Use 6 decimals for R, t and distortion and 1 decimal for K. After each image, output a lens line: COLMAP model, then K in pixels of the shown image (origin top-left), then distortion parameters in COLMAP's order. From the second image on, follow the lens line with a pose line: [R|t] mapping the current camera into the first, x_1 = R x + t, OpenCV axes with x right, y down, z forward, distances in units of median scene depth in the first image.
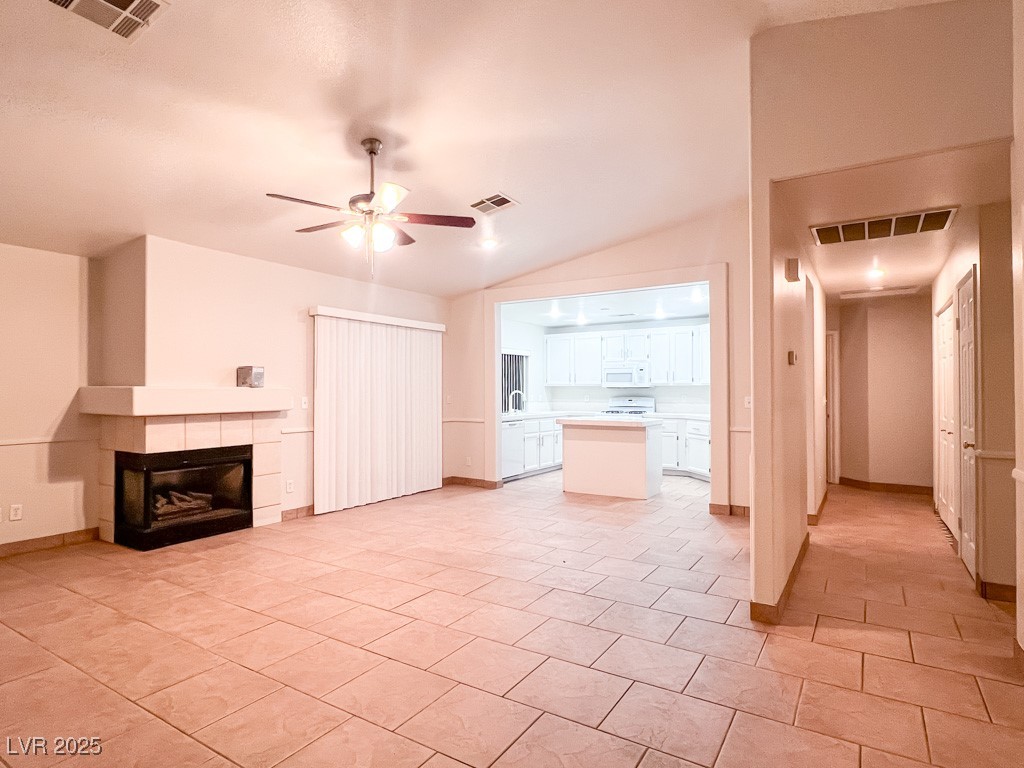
lens RADIAL K [[566.4, 0, 512.4], [0, 566.4, 387.5], [0, 0, 1]] dist [-0.000380, -0.000034]
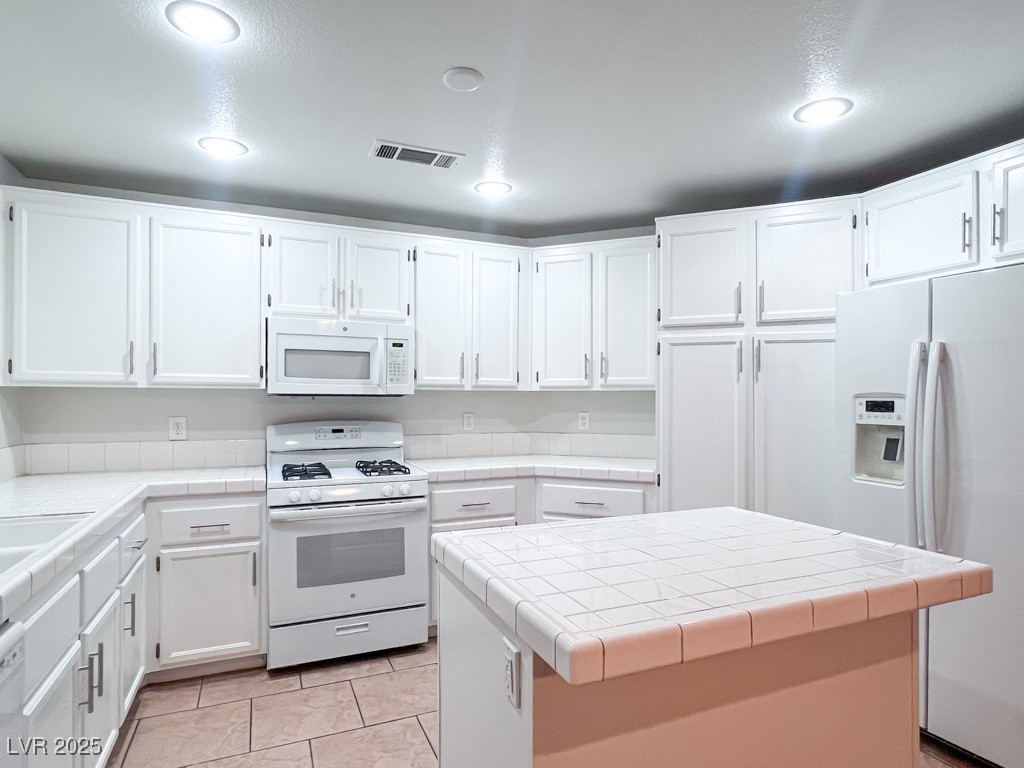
lens RADIAL K [[566.4, 0, 510.7], [0, 566.4, 391.0], [0, 0, 1]] dist [-0.000380, -0.000034]
pose [[0.563031, 0.014602, 0.826307, -0.024751], [-0.008890, 0.999893, -0.011612, 0.001017], [-0.826388, -0.000808, 0.563100, 0.746850]]
